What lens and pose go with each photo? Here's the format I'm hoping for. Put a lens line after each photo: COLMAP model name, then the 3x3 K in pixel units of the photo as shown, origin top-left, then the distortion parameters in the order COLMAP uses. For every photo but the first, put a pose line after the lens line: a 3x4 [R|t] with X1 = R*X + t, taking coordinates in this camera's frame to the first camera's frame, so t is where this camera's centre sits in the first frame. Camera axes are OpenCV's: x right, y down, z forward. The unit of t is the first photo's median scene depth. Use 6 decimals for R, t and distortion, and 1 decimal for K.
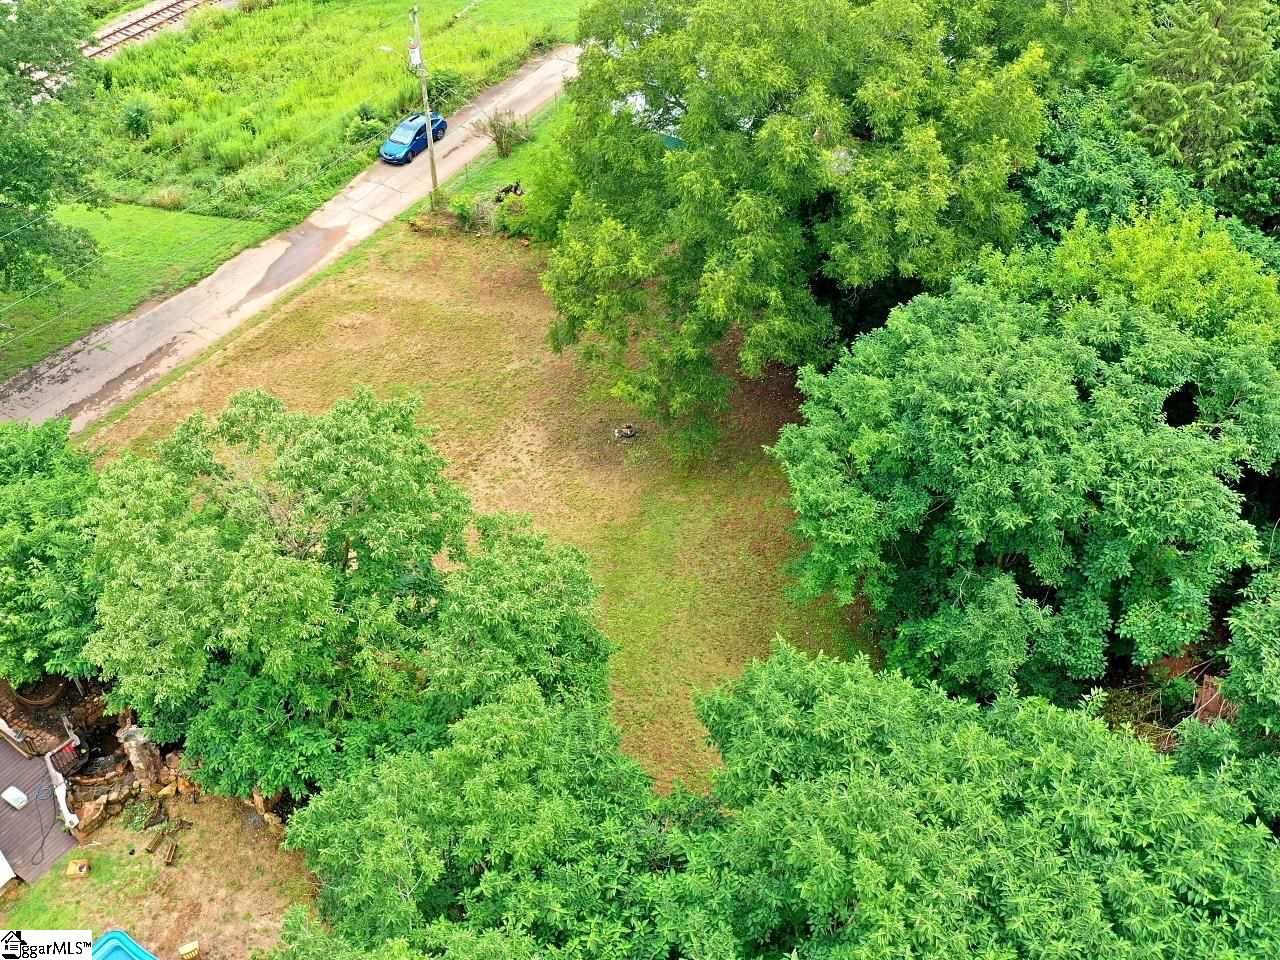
lens RADIAL K [[1357.2, 0, 636.5], [0, 1357.2, 481.3], [0, 0, 1]] dist [0.026116, 0.000000]
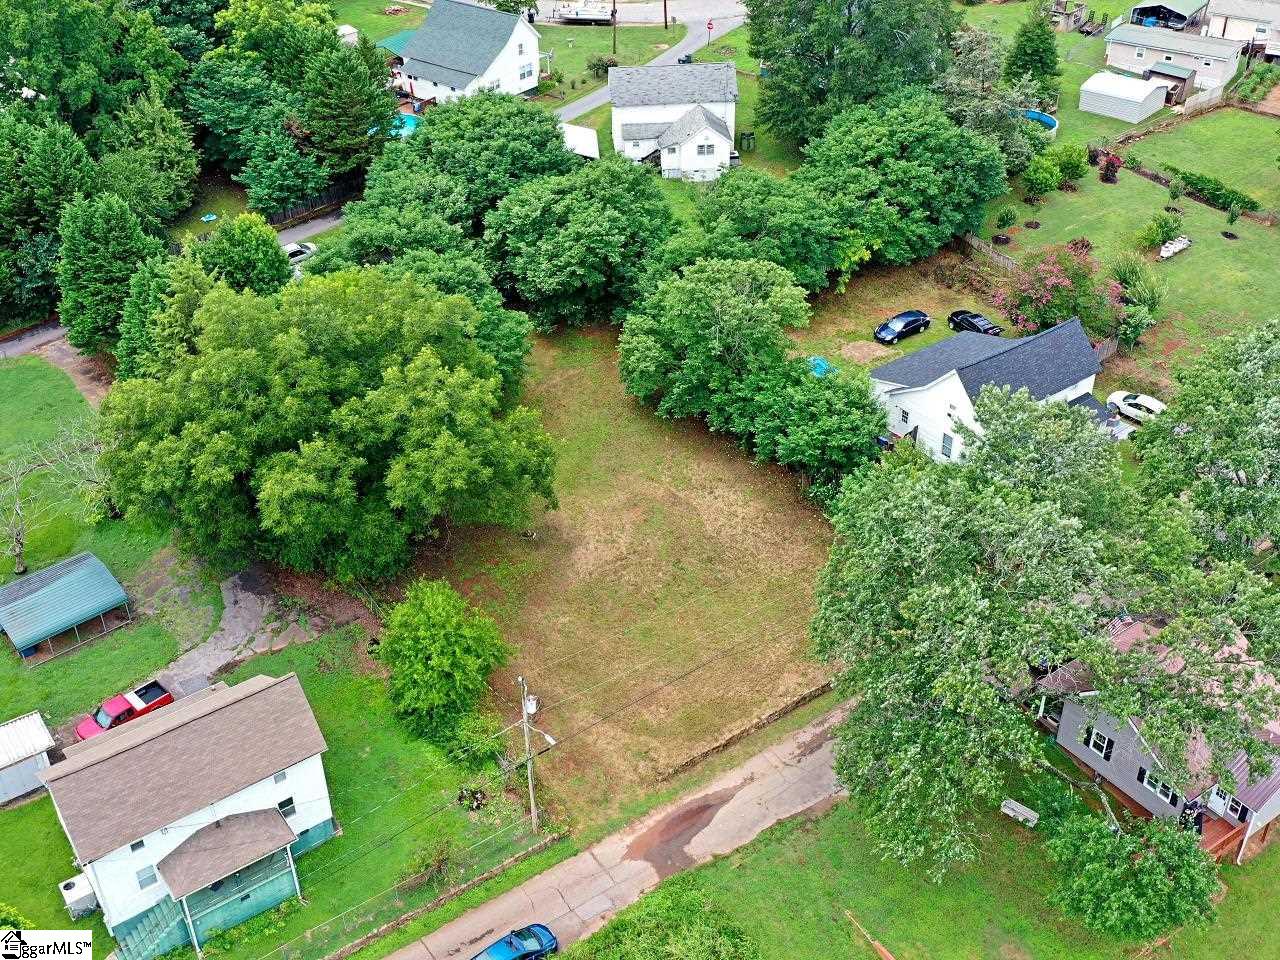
lens RADIAL K [[1357.2, 0, 641.4], [0, 1357.2, 476.0], [0, 0, 1]] dist [0.026116, 0.000000]
pose [[-0.932005, -0.183654, 0.312470, -0.523345], [0.267149, 0.234542, 0.934677, -1.277793], [-0.244944, 0.954600, -0.169531, 0.974129]]
